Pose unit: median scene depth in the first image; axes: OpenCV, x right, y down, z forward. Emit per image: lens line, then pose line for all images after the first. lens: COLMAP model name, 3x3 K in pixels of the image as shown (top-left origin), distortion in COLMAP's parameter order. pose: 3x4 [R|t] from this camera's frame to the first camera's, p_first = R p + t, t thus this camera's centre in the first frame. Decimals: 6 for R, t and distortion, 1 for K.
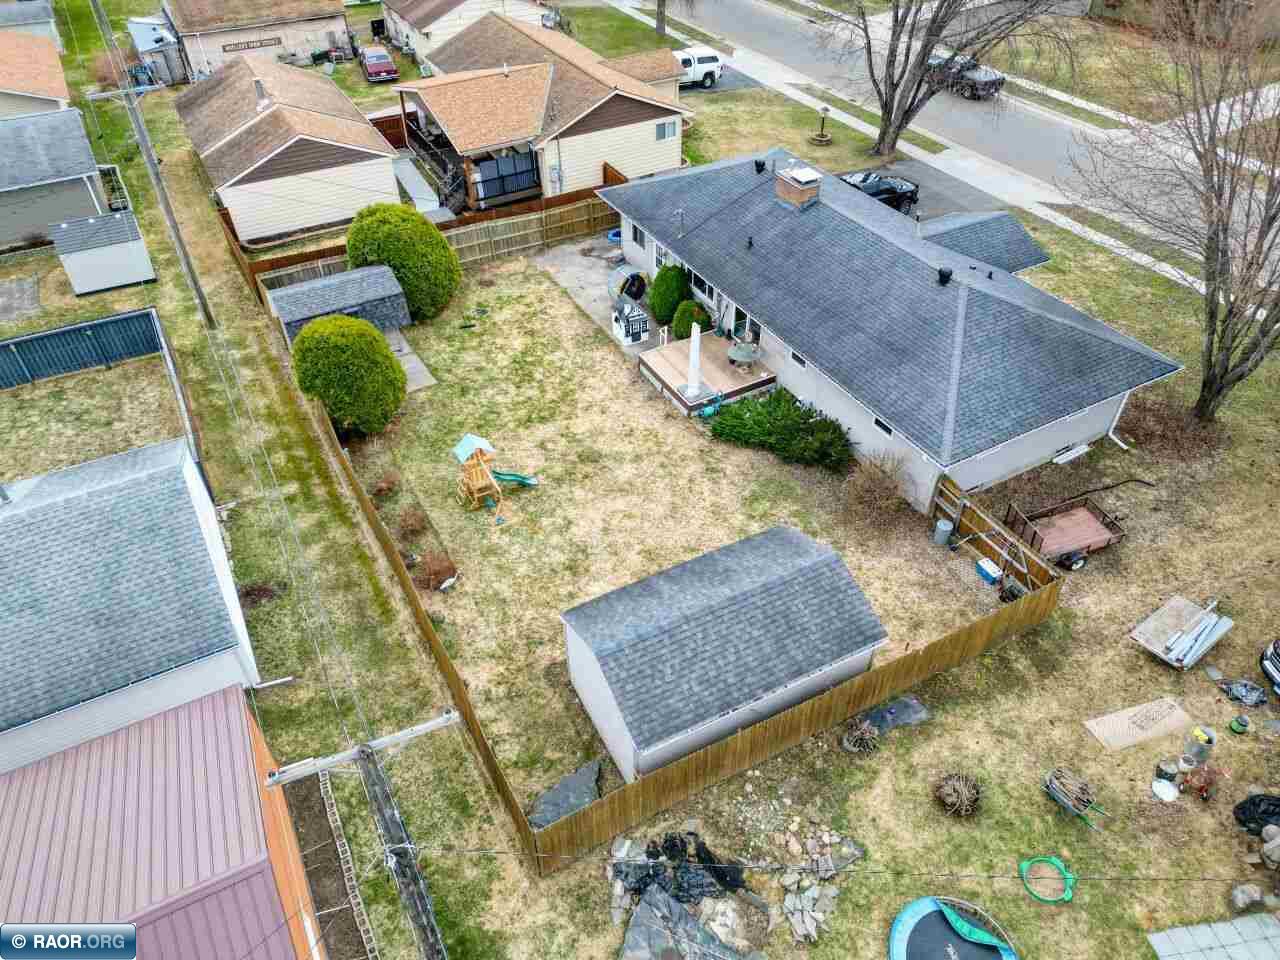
lens RADIAL K [[895.6, 0, 640.0], [0, 895.6, 480.0], [0, 0, 1]] dist [0.078261, -0.062832]
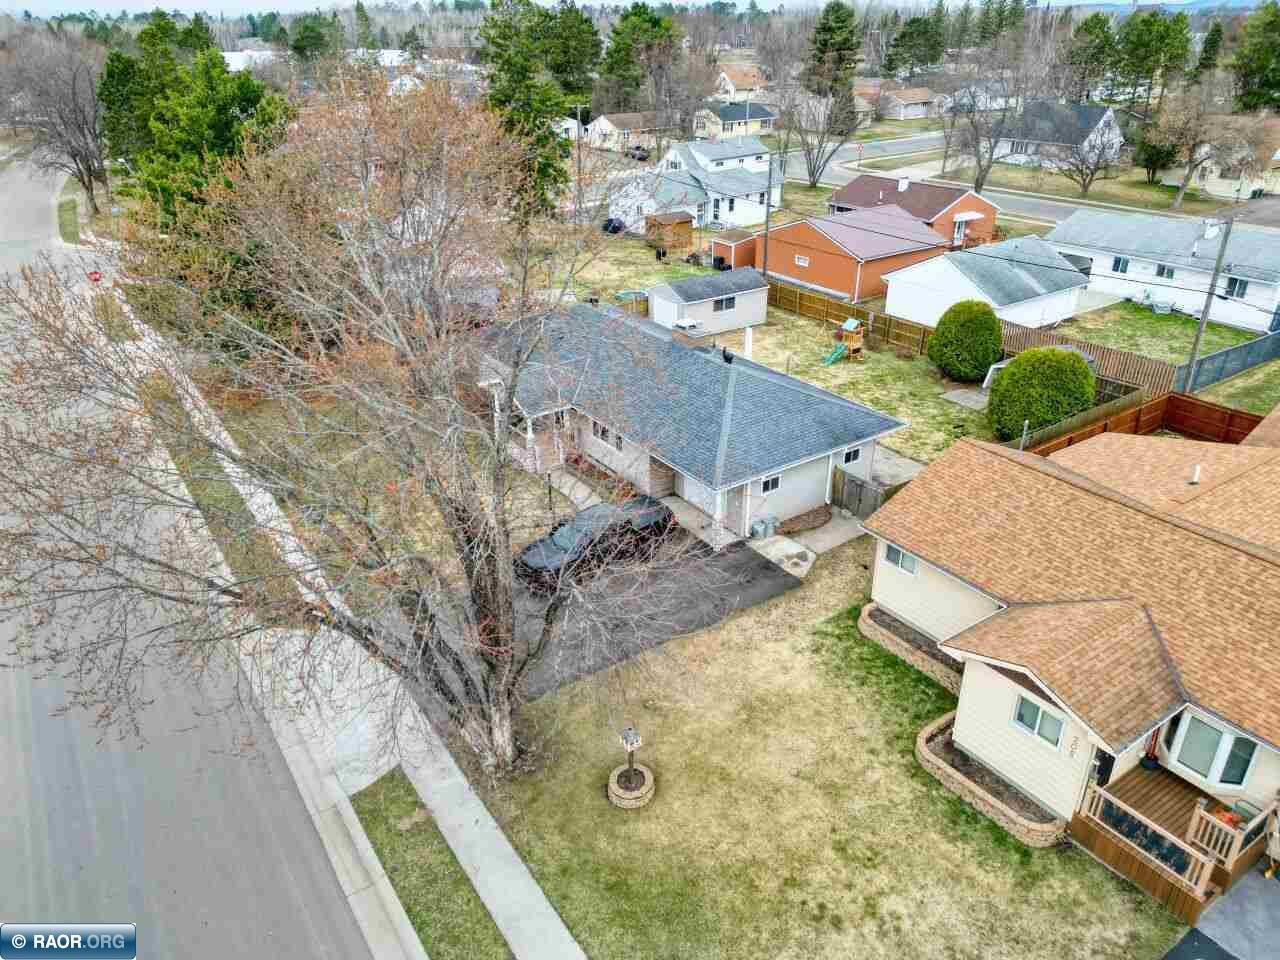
lens RADIAL K [[895.6, 0, 640.0], [0, 895.6, 480.0], [0, 0, 1]] dist [0.078261, -0.062832]
pose [[-0.994418, 0.067105, -0.081423, 0.319006], [-0.049682, 0.382999, 0.922412, -1.208536], [0.093084, 0.921308, -0.377527, 1.478227]]
